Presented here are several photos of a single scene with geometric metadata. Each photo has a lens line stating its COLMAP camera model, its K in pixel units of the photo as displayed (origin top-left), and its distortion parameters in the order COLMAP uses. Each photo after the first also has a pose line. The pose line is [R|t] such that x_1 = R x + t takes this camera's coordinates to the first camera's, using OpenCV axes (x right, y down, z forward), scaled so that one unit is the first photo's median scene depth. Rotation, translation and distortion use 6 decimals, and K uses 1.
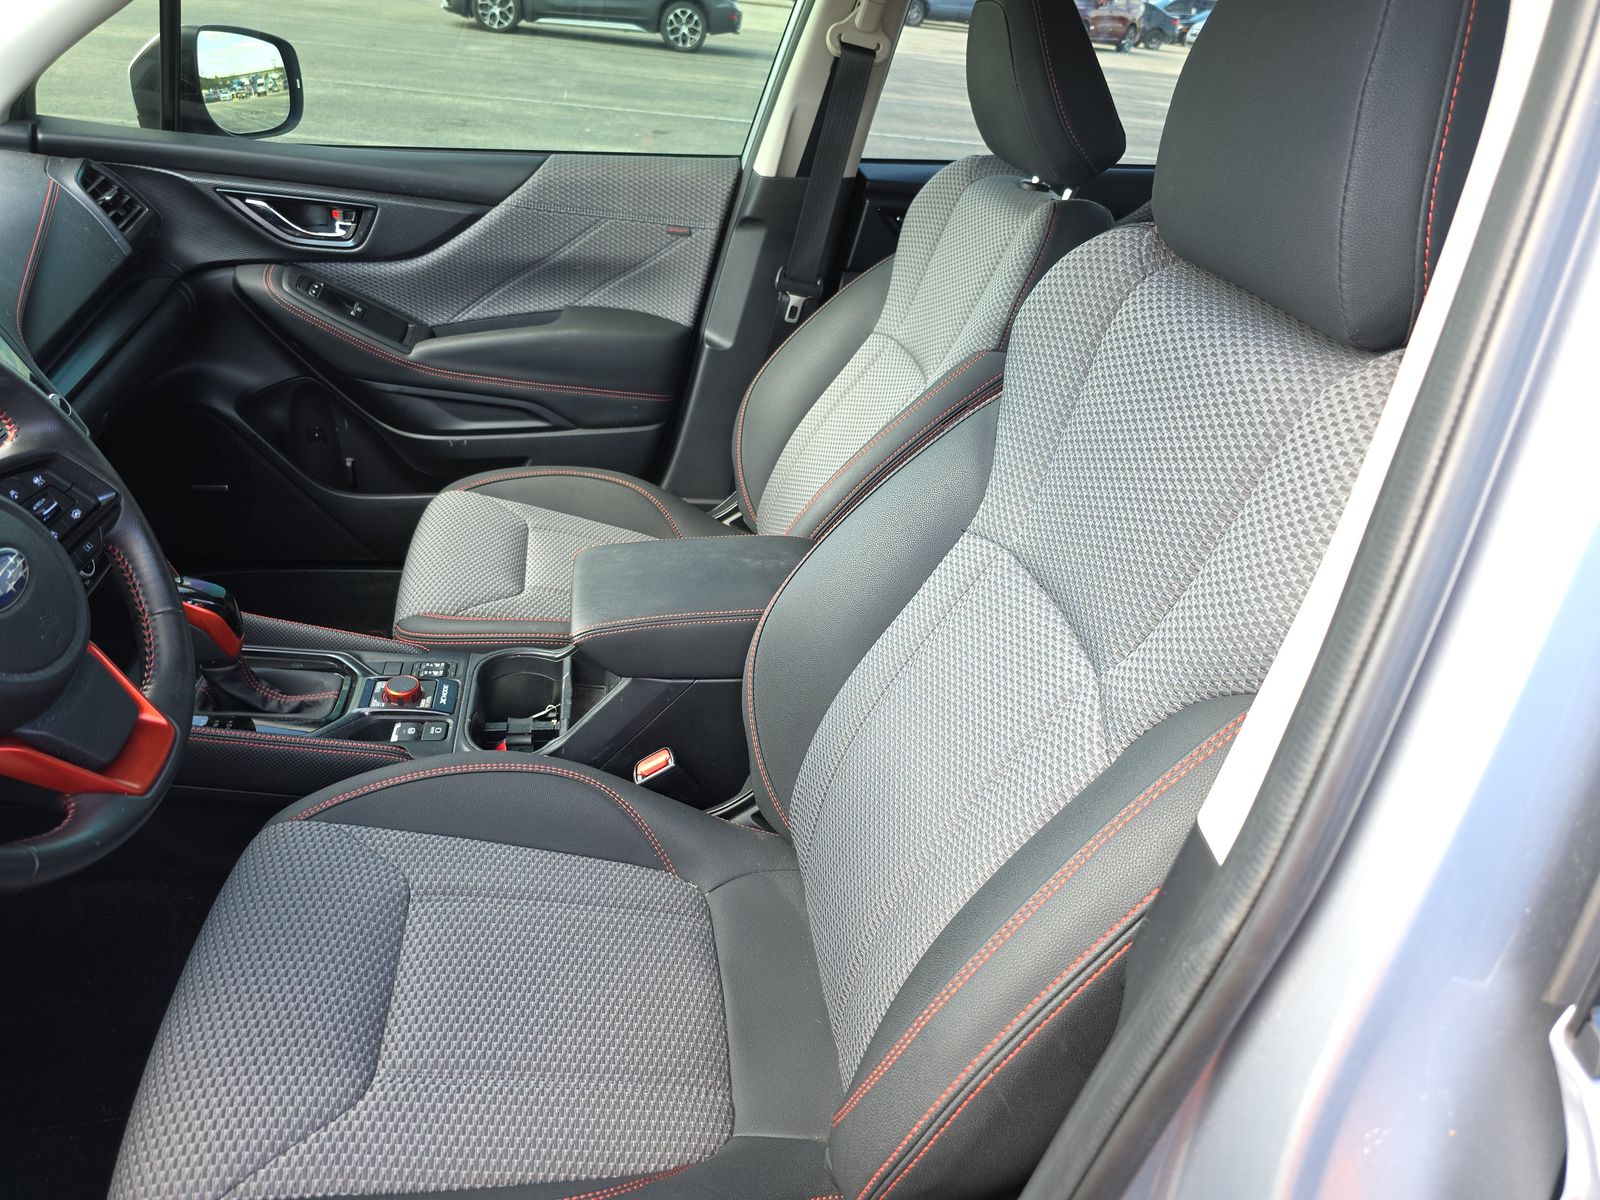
lens RADIAL K [[1123.5, 0, 823.3], [0, 1123.5, 608.0], [0, 0, 1]] dist [0.037771, -0.035912]
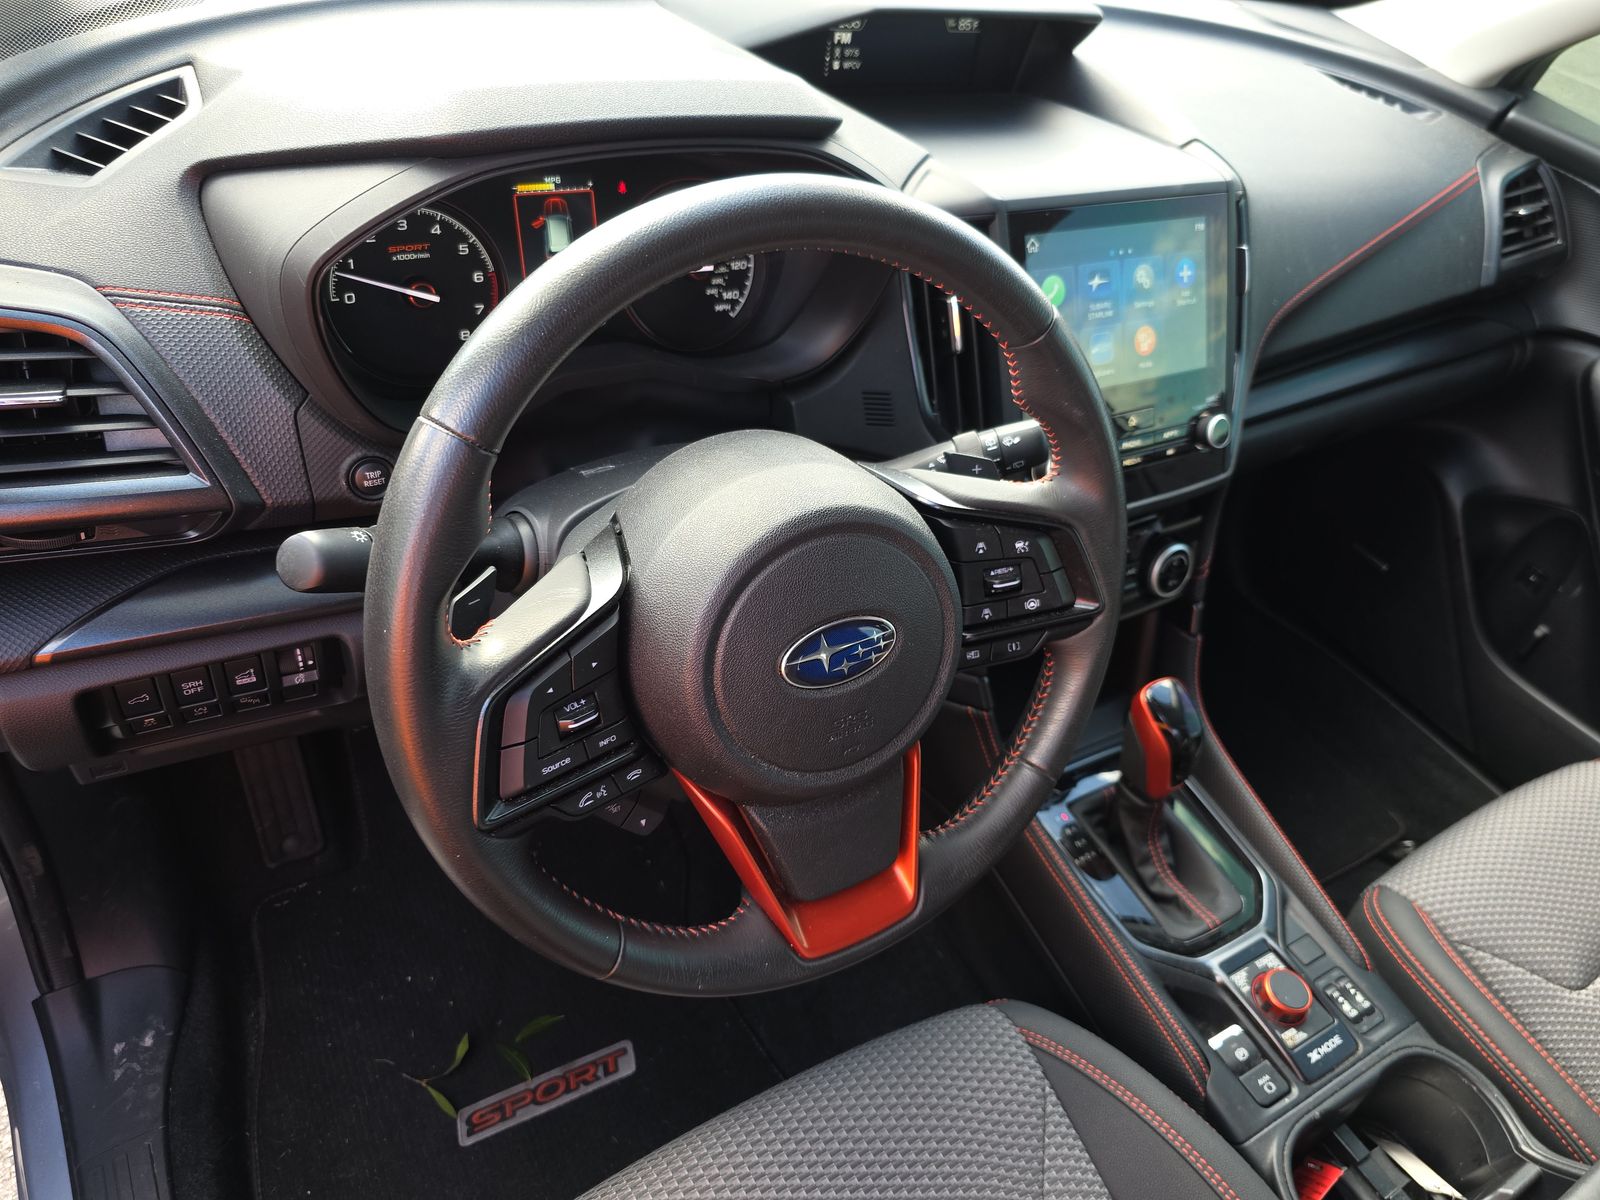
lens RADIAL K [[1123.5, 0, 823.3], [0, 1123.5, 608.0], [0, 0, 1]] dist [0.037771, -0.035912]
pose [[0.385336, 0.591126, -0.708581, -0.096030], [-0.575737, 0.754100, 0.316006, -0.112218], [0.721140, 0.286188, 0.630915, 0.217798]]
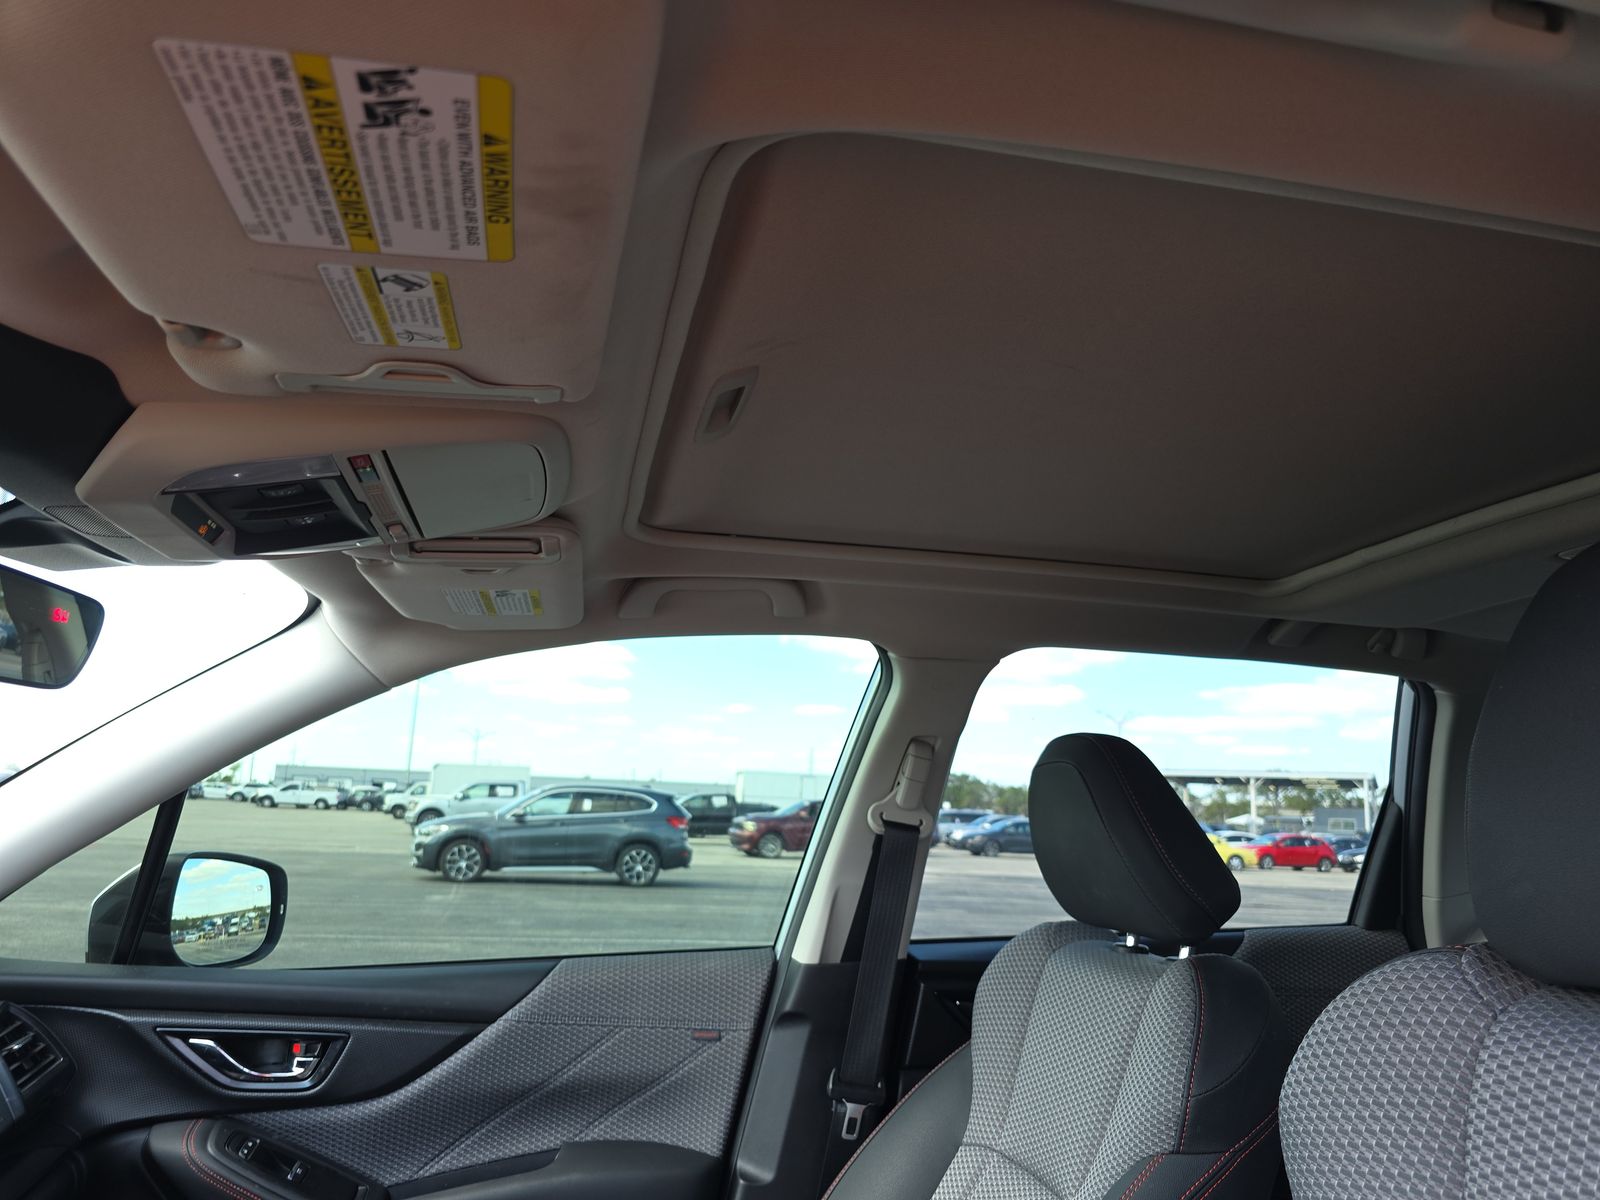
lens RADIAL K [[1123.5, 0, 823.3], [0, 1123.5, 608.0], [0, 0, 1]] dist [0.037771, -0.035912]
pose [[0.996330, -0.050411, 0.069170, -0.085402], [0.082999, 0.766420, -0.636955, -0.034032], [-0.020904, 0.640359, 0.767792, 0.145912]]
